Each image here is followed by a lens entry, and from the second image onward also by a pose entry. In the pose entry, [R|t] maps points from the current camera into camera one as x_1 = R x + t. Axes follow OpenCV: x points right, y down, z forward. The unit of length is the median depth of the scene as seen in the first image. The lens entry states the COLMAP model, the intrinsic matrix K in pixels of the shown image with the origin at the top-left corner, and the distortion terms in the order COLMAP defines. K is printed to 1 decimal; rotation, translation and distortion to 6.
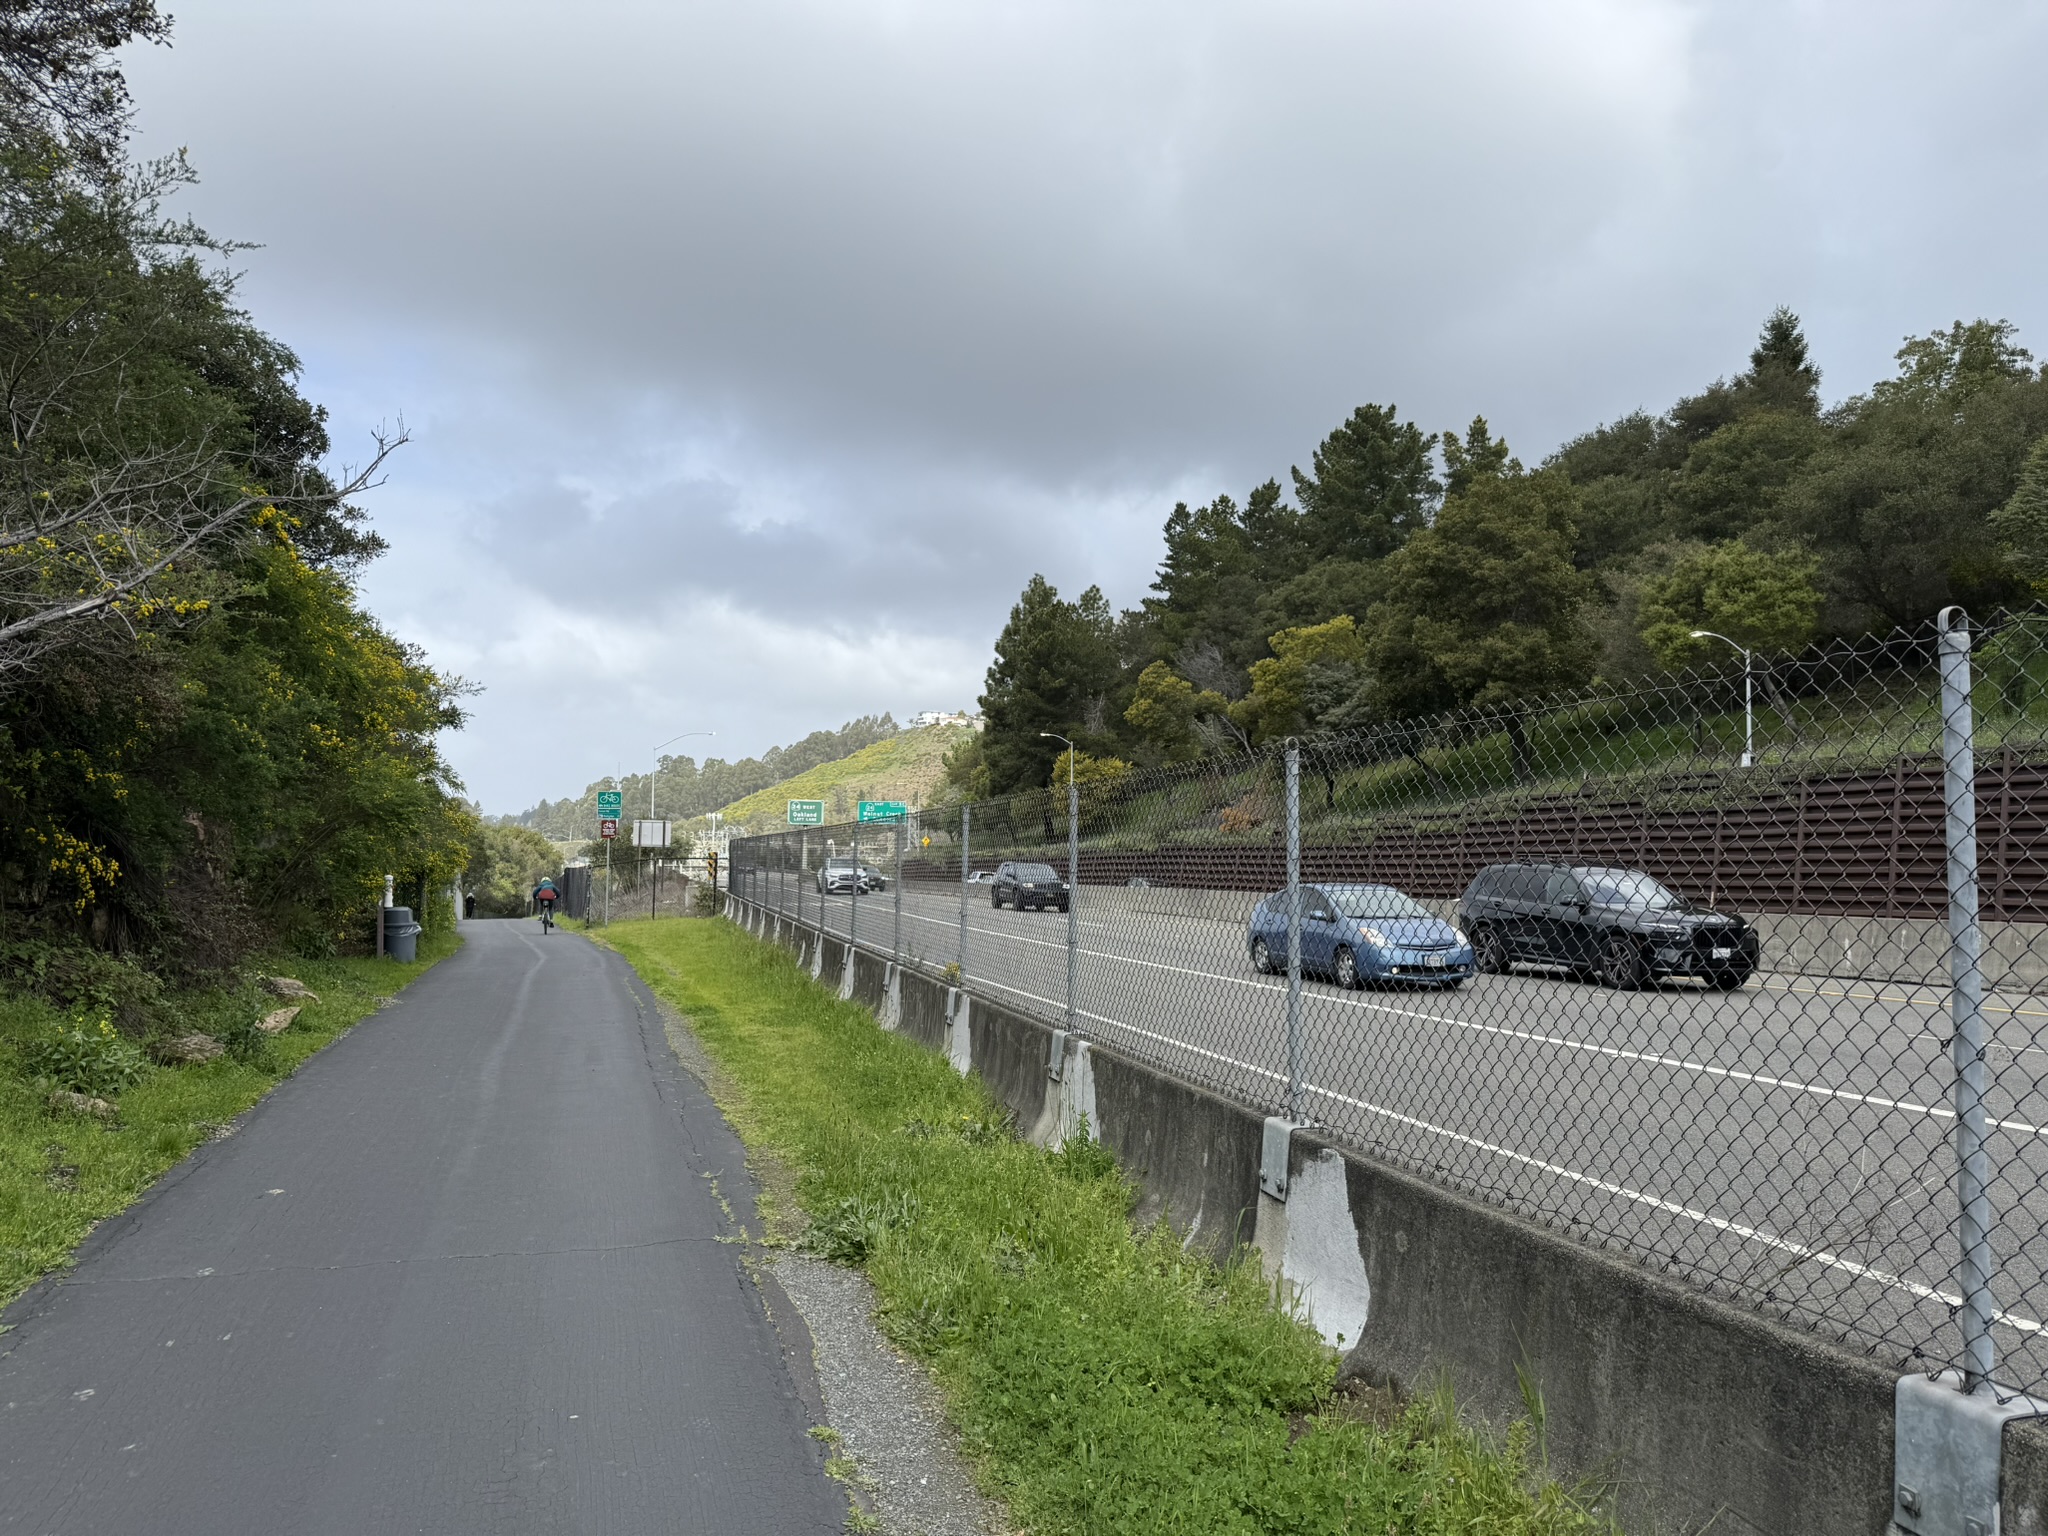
lens RADIAL K [[1470.6, 0, 1028.9], [0, 1470.6, 768.6], [0, 0, 1]] dist [0.006916, -0.015299]
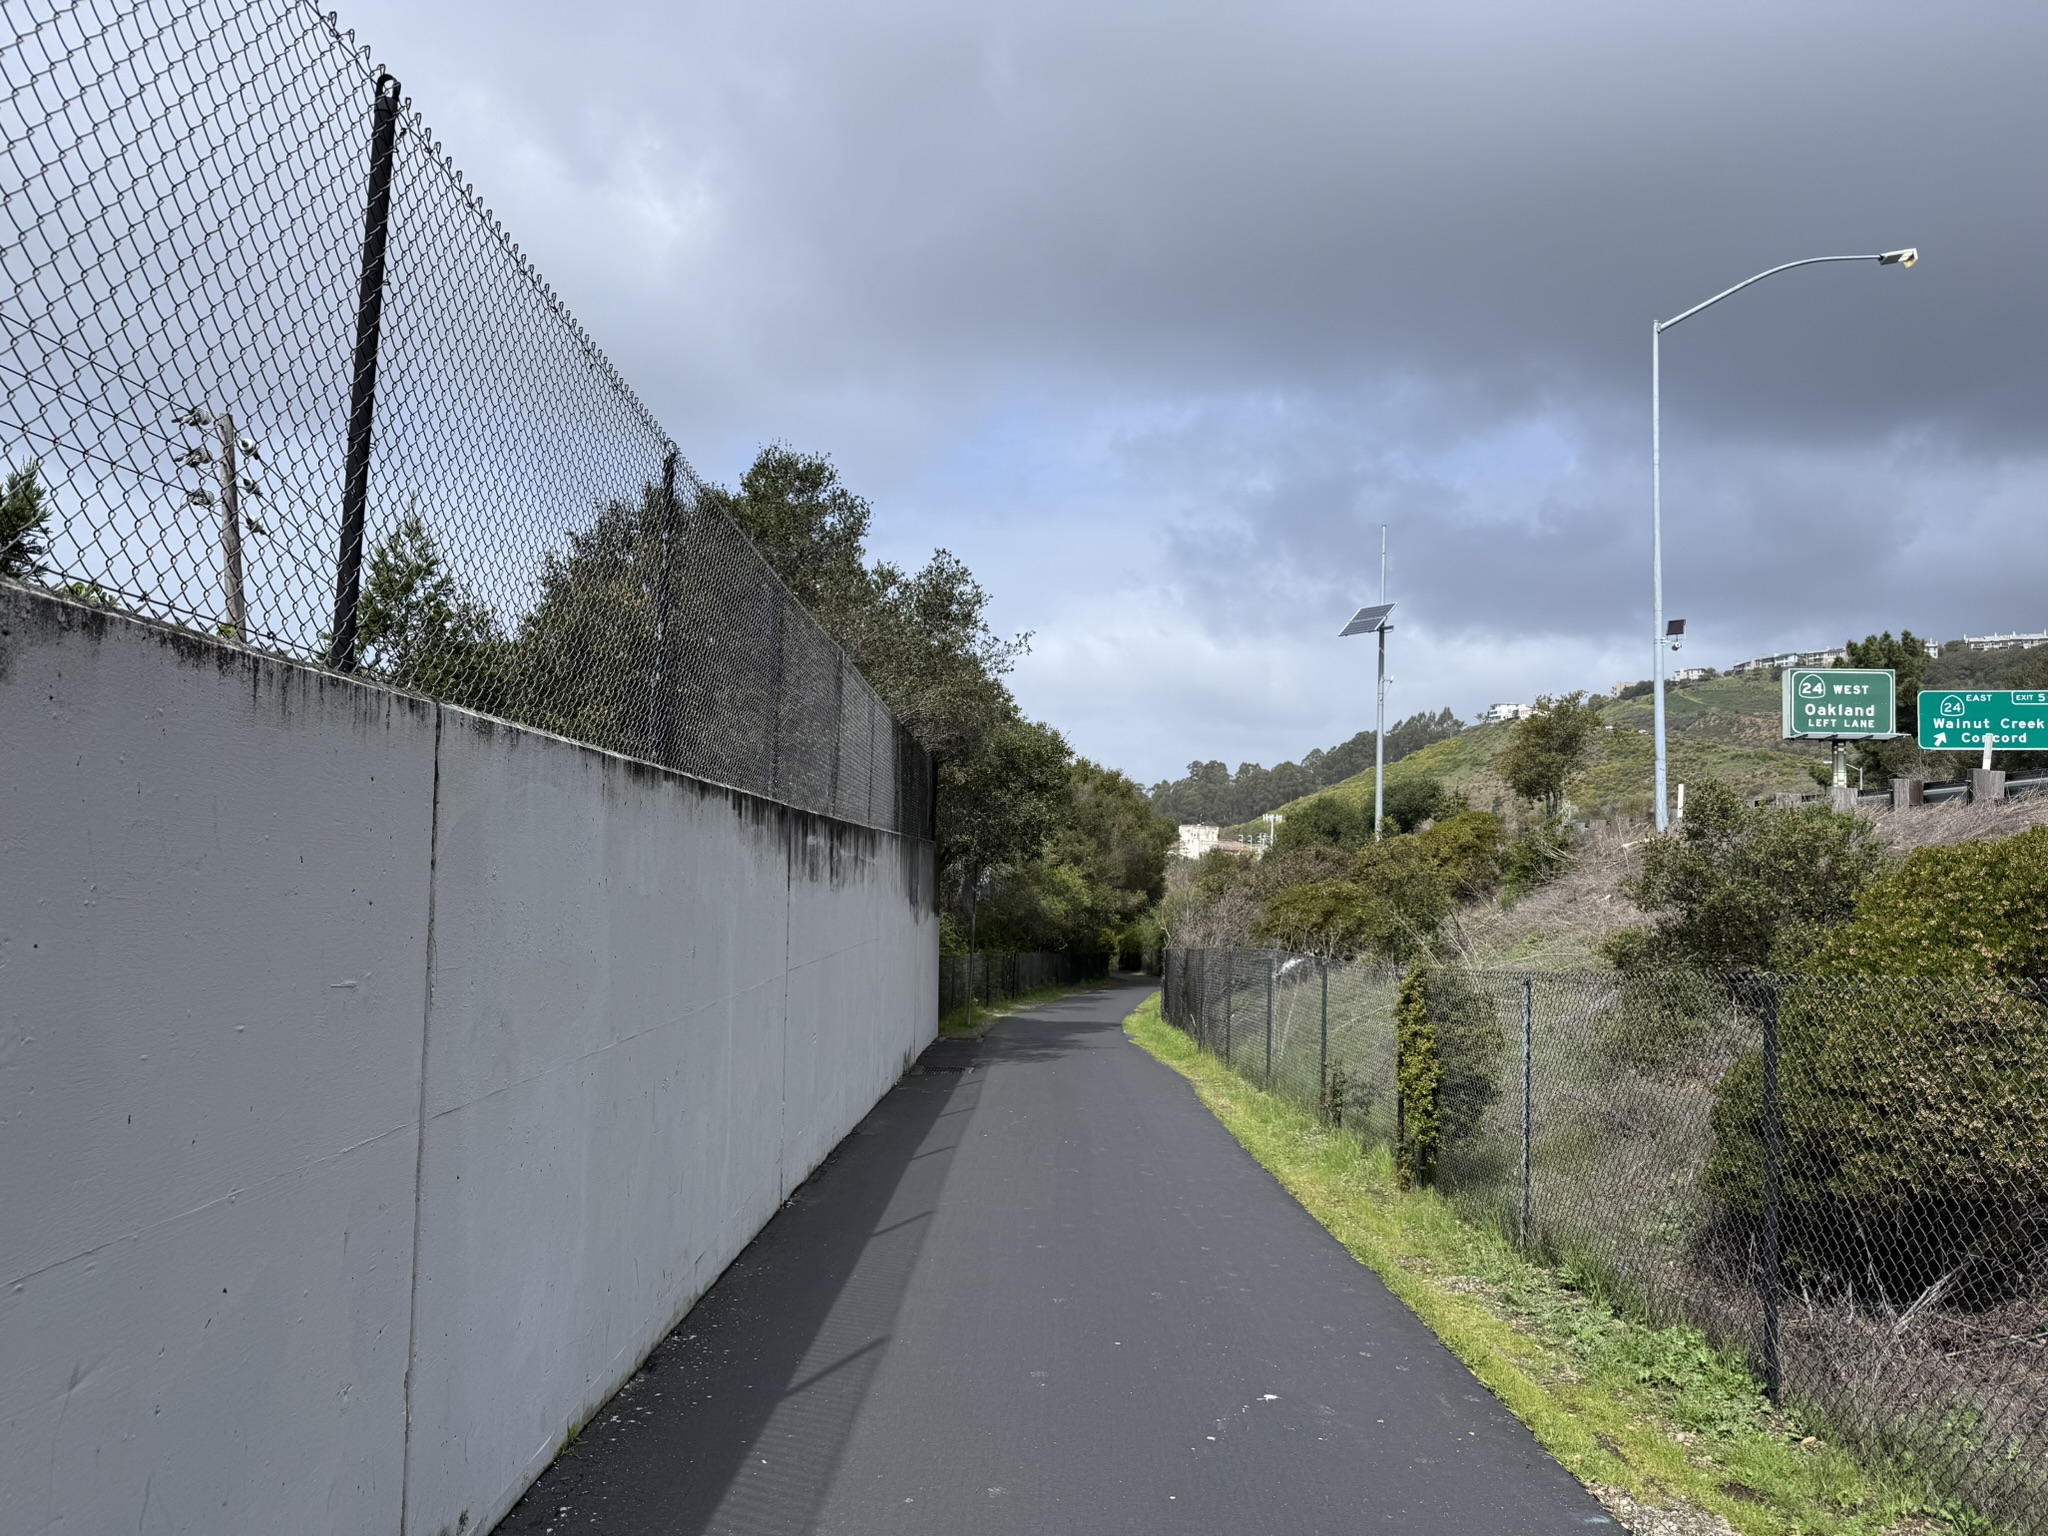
lens RADIAL K [[1470.6, 0, 1023.9], [0, 1470.6, 767.6], [0, 0, 1]] dist [0.006916, -0.015299]
pose [[0.940345, -0.005329, -0.340182, -0.036082], [0.000870, 0.999912, -0.013259, 0.008309], [0.340222, 0.012172, 0.940266, 0.096862]]
